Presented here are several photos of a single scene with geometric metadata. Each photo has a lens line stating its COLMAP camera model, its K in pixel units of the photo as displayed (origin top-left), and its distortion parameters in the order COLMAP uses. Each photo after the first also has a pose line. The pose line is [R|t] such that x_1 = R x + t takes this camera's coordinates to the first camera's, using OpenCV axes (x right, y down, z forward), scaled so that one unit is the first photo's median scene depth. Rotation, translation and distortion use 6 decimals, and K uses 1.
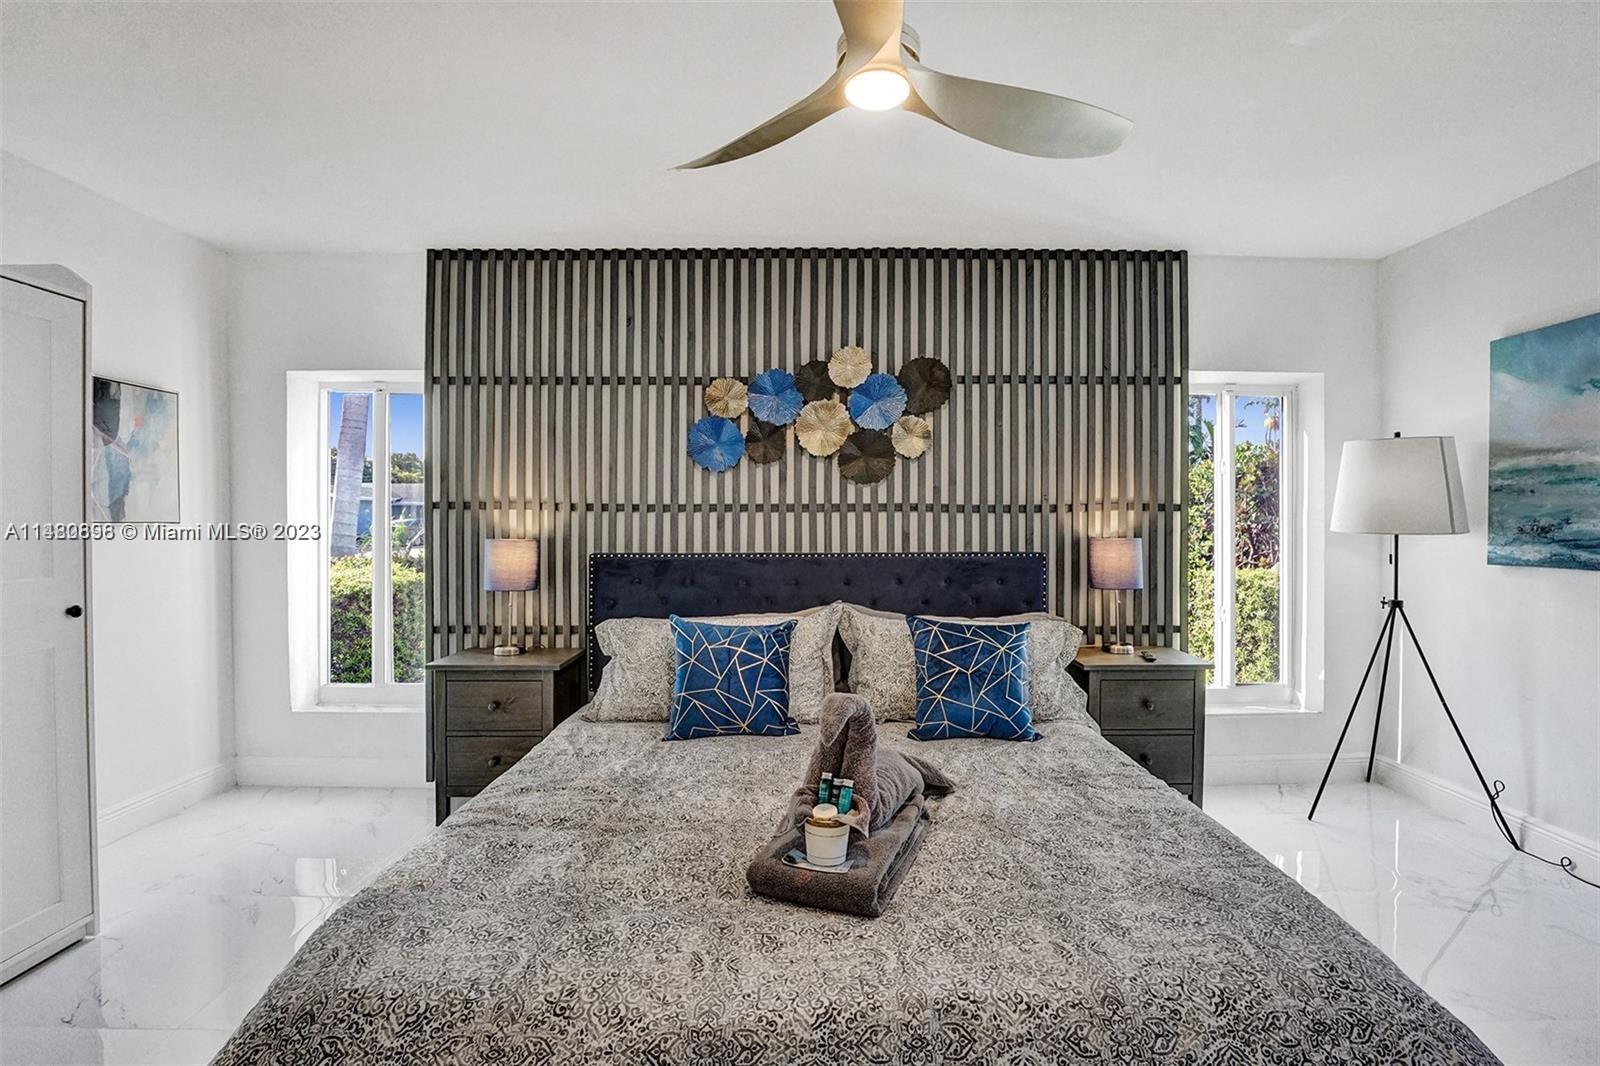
lens RADIAL K [[678.6, 0, 803.6], [0, 678.6, 531.4], [0, 0, 1]] dist [-0.025542, 0.000540]
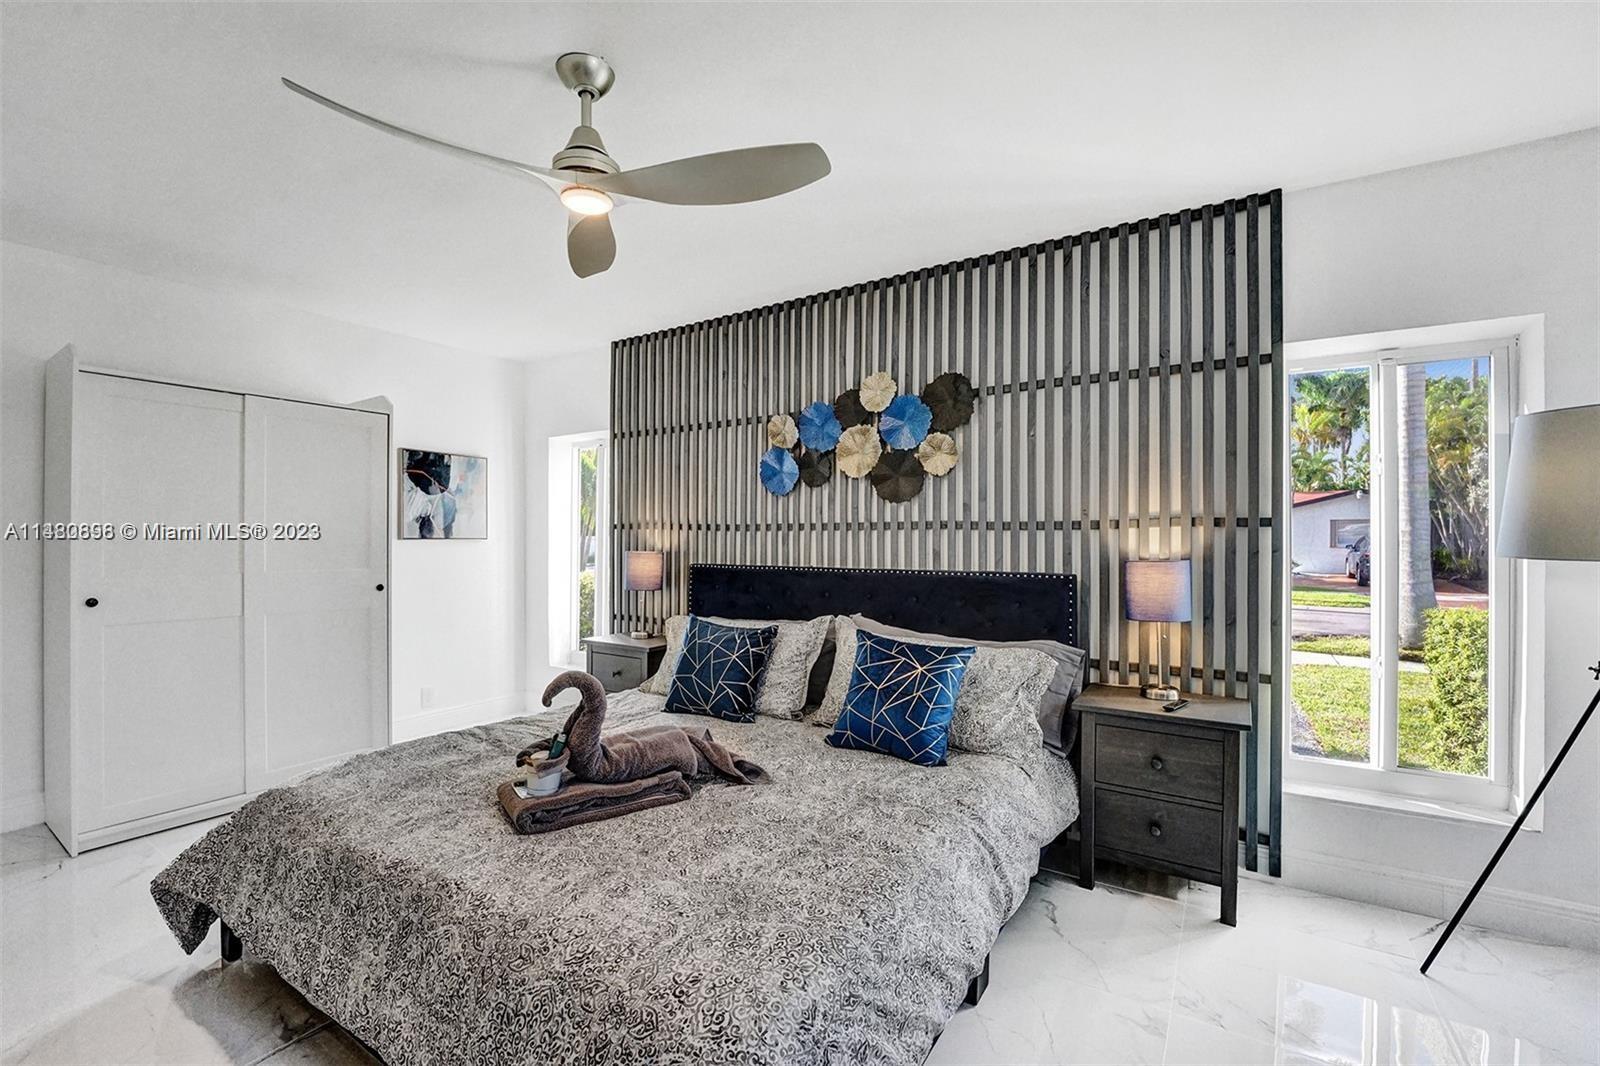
lens RADIAL K [[652.1, 0, 801.4], [0, 652.1, 545.7], [0, 0, 1]] dist [-0.025327, 0.000011]
pose [[0.840147, 0.008238, -0.542297, 0.514114], [-0.010561, 0.999944, -0.001171, -0.002034], [0.542257, 0.006711, 0.840186, 0.088804]]
